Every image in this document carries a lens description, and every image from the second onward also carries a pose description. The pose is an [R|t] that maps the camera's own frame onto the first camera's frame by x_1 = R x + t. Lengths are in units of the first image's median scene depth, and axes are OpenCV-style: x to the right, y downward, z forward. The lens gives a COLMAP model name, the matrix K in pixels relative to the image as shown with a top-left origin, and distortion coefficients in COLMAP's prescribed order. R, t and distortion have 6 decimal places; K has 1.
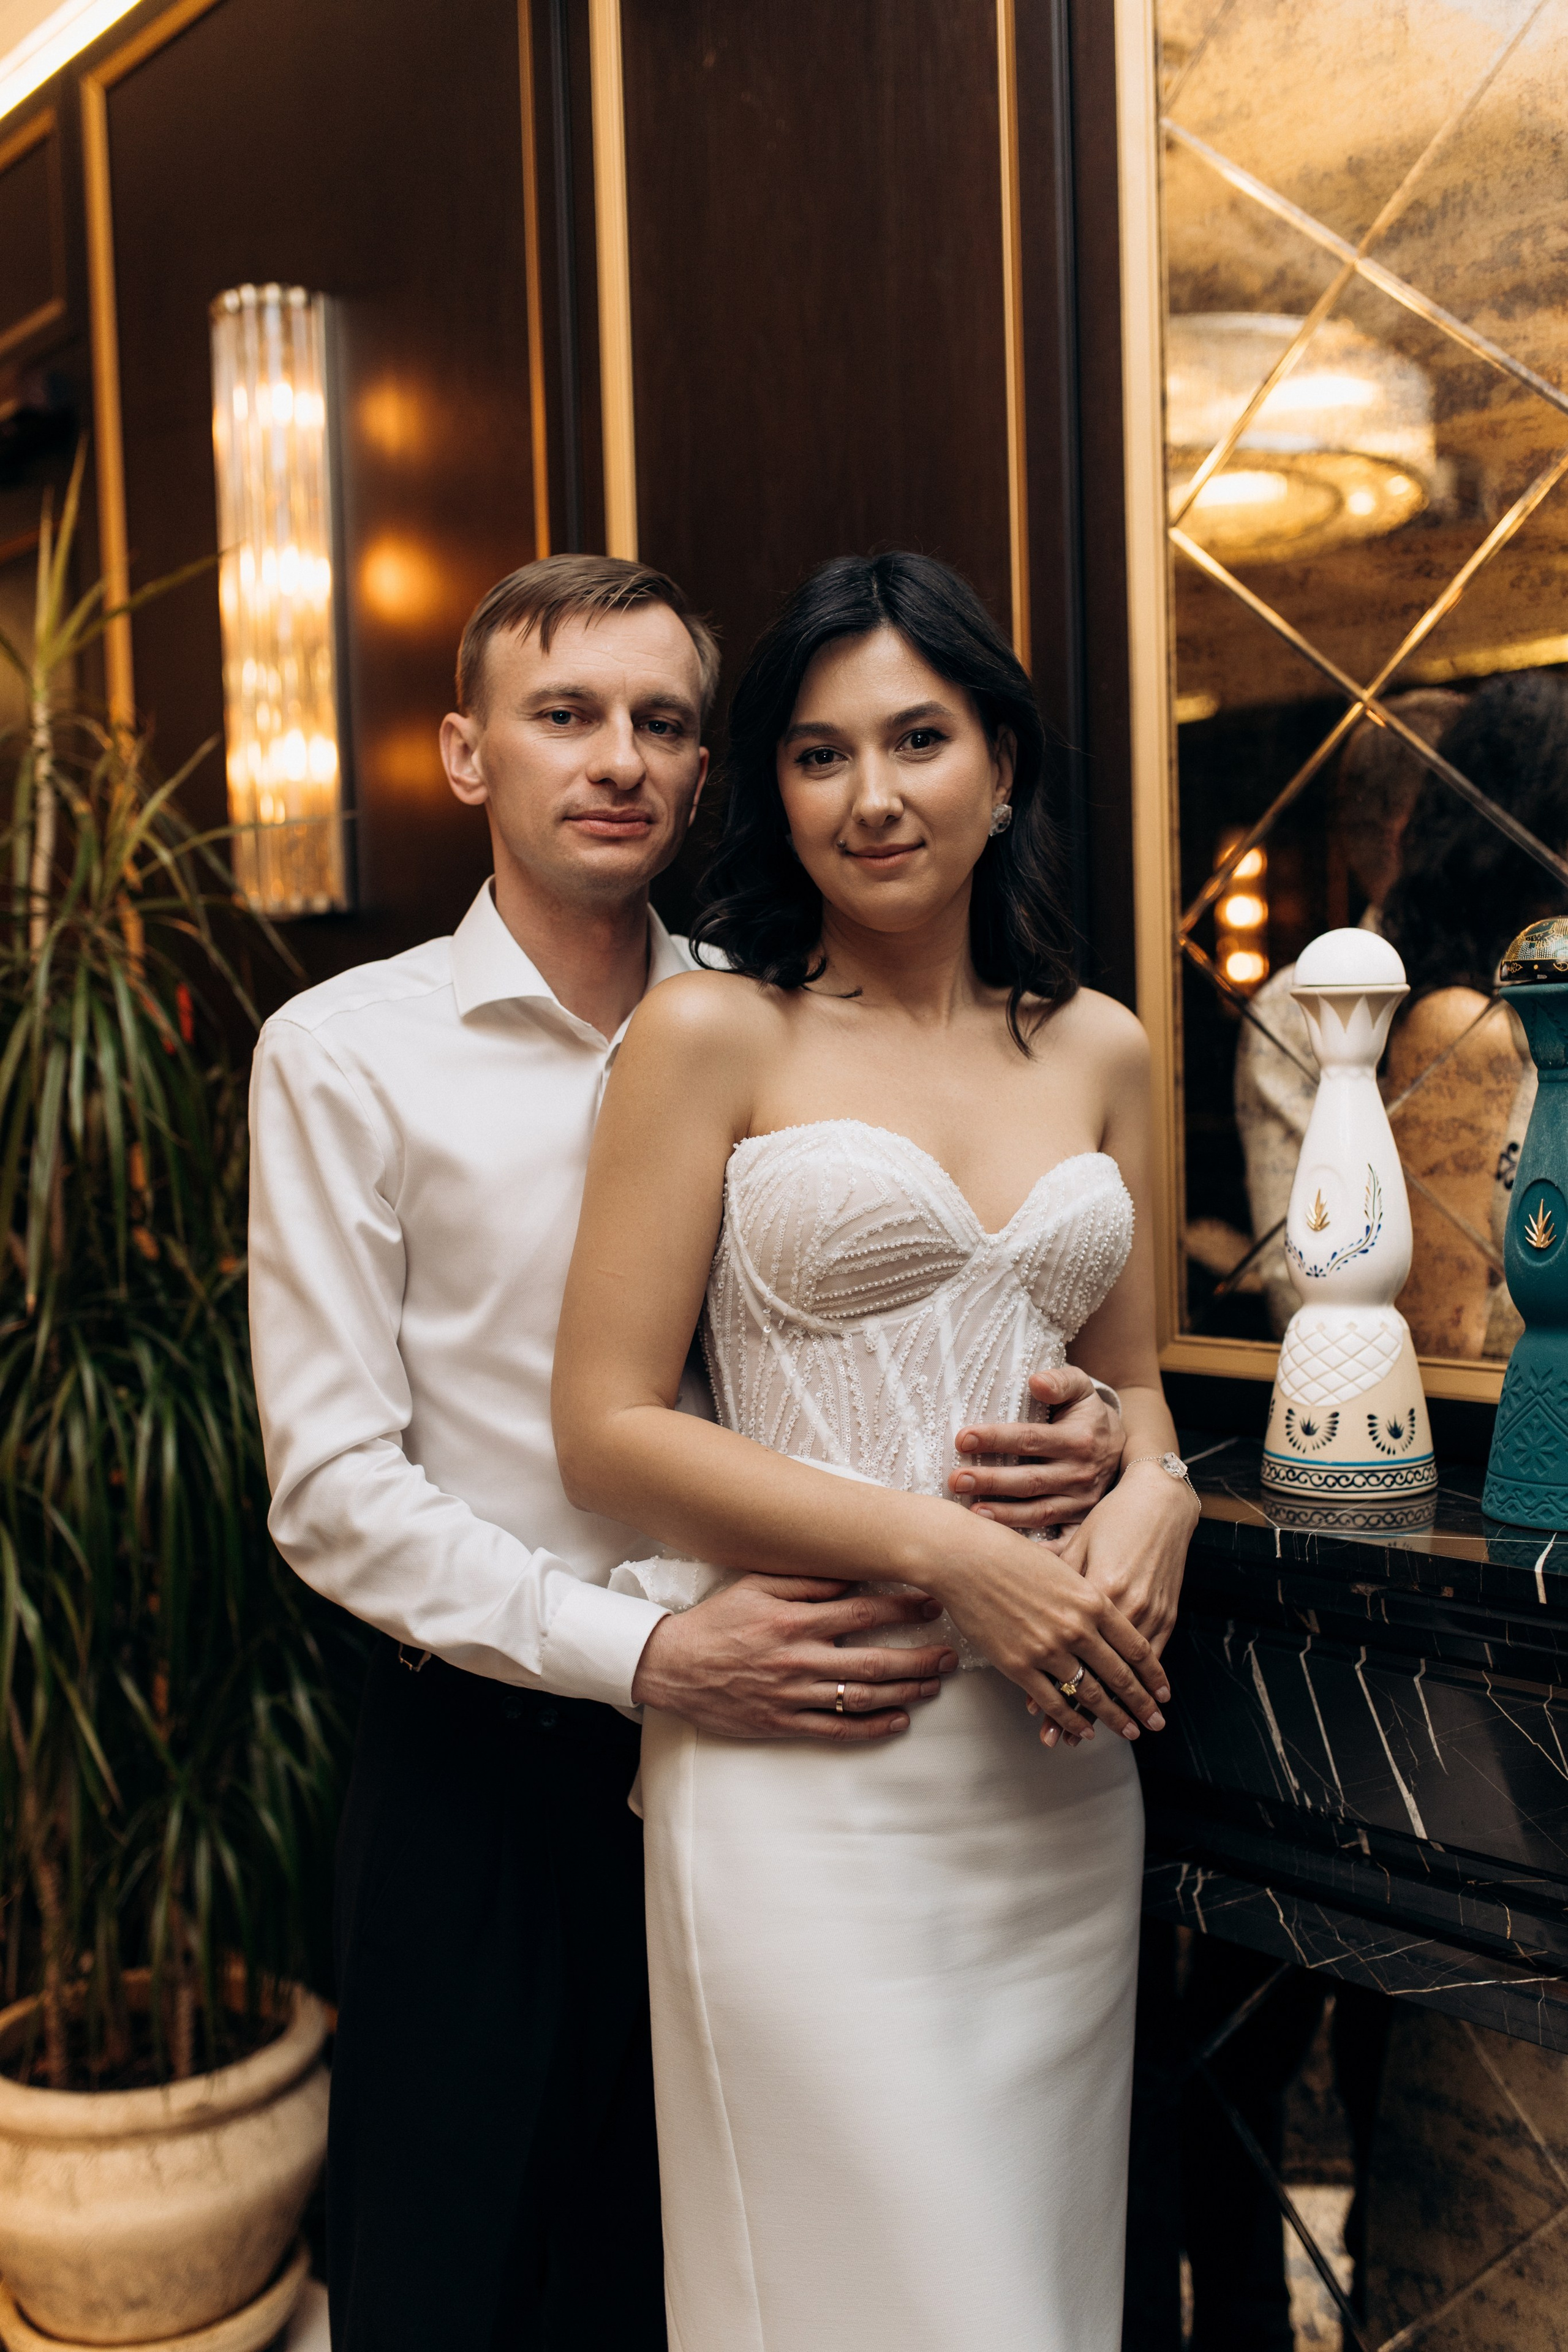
lens RADIAL K [[2323.3, 0, 773.4], [0, 2323.3, 1162.1], [0, 0, 1]] dist [-0.003900, 0.034688]
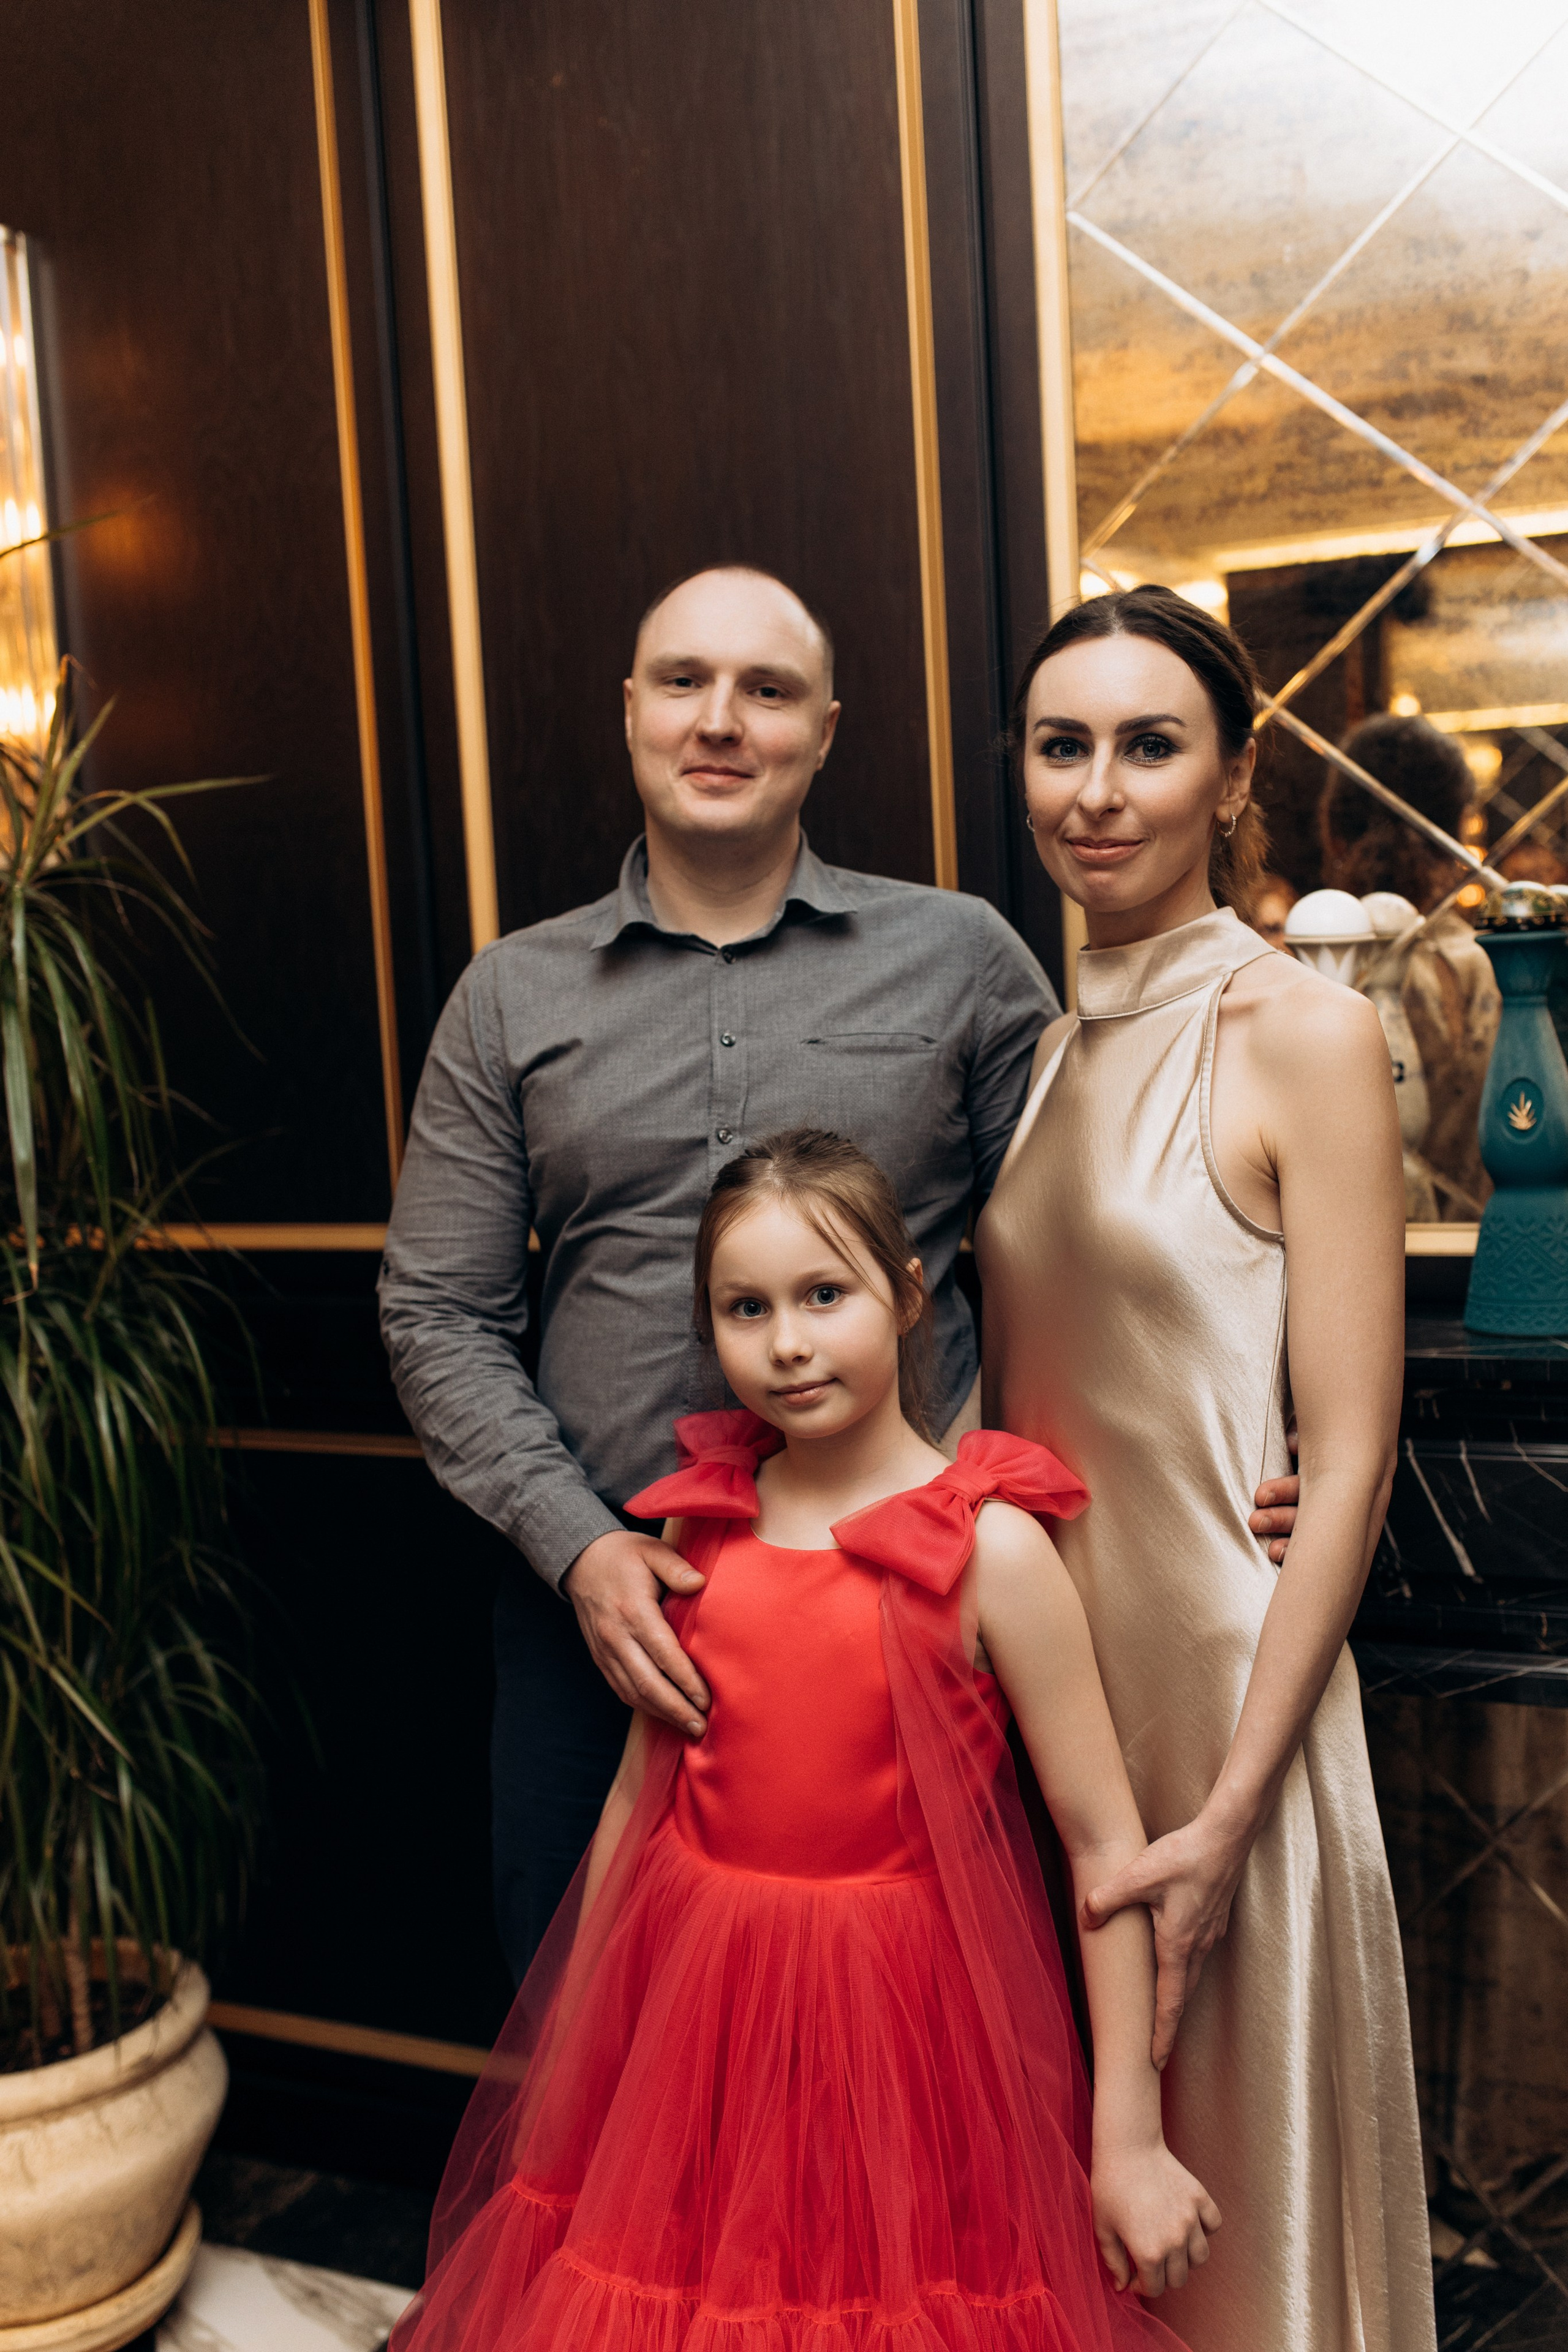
lens RADIAL K [[2323.3, 0, 773.4], [0, 2323.3, 1162.1], [0, 0, 1]] dist [-0.003900, 0.034688]
pose [[0.906355, -0.047807, 0.419803, -0.511619], [0.039575, 0.998816, 0.028302, 0.000820], [-0.420659, -0.009038, 0.907174, -0.030407]]
